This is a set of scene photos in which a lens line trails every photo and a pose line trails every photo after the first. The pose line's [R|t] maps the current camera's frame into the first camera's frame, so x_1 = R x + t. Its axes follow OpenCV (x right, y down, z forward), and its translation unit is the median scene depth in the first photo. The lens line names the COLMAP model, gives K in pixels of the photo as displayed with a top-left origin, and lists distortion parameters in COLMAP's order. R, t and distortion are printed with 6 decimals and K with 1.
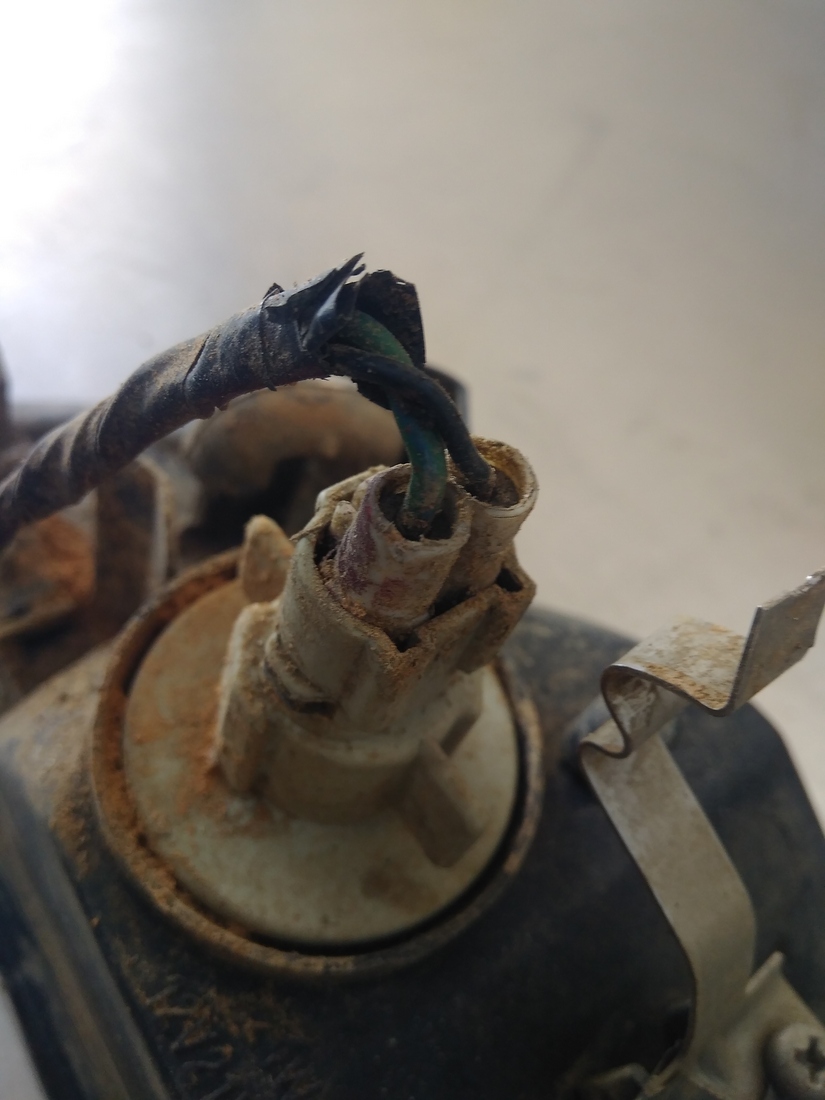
lens RADIAL K [[944.8, 0, 412.5], [0, 944.8, 550.0], [0, 0, 1]] dist [-0.001884, -0.114768]
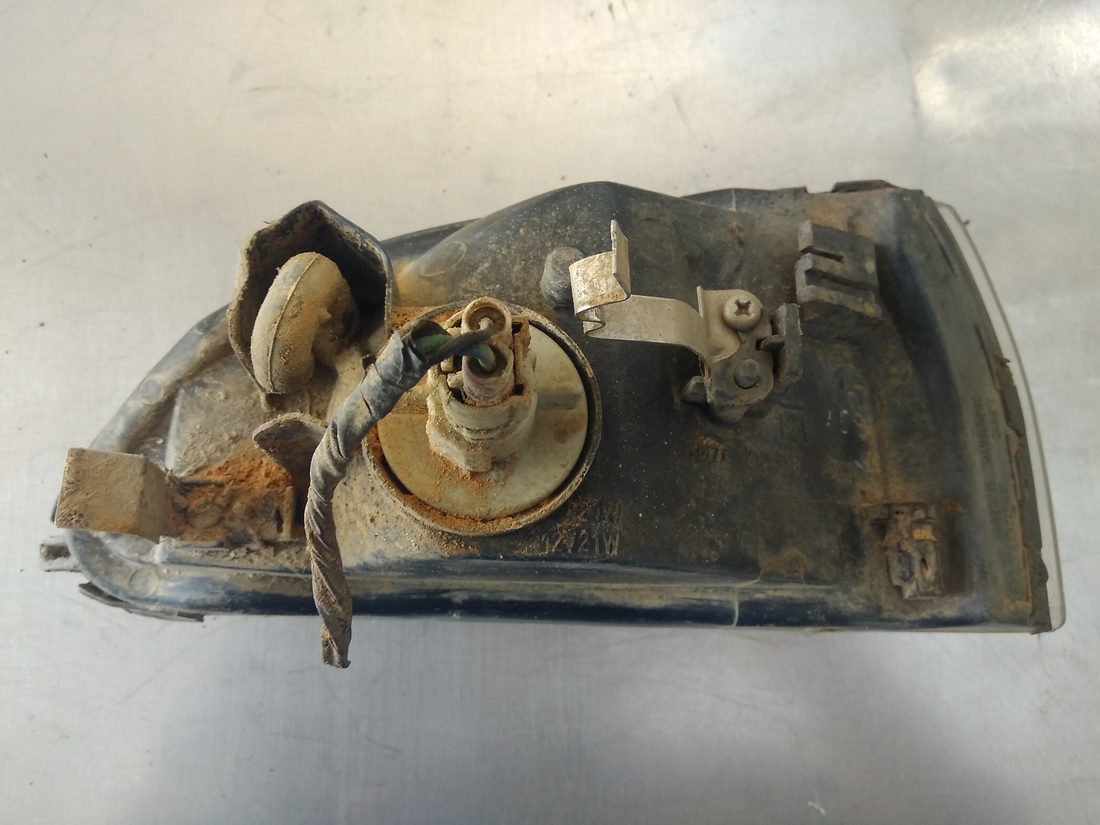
lens RADIAL K [[944.8, 0, 550.0], [0, 944.8, 412.5], [0, 0, 1]] dist [-0.001884, -0.114768]
pose [[0.570269, -0.821308, -0.015682, 0.020607], [0.704893, 0.479456, 0.522732, -0.785355], [-0.421805, -0.309152, 0.852353, -0.745457]]
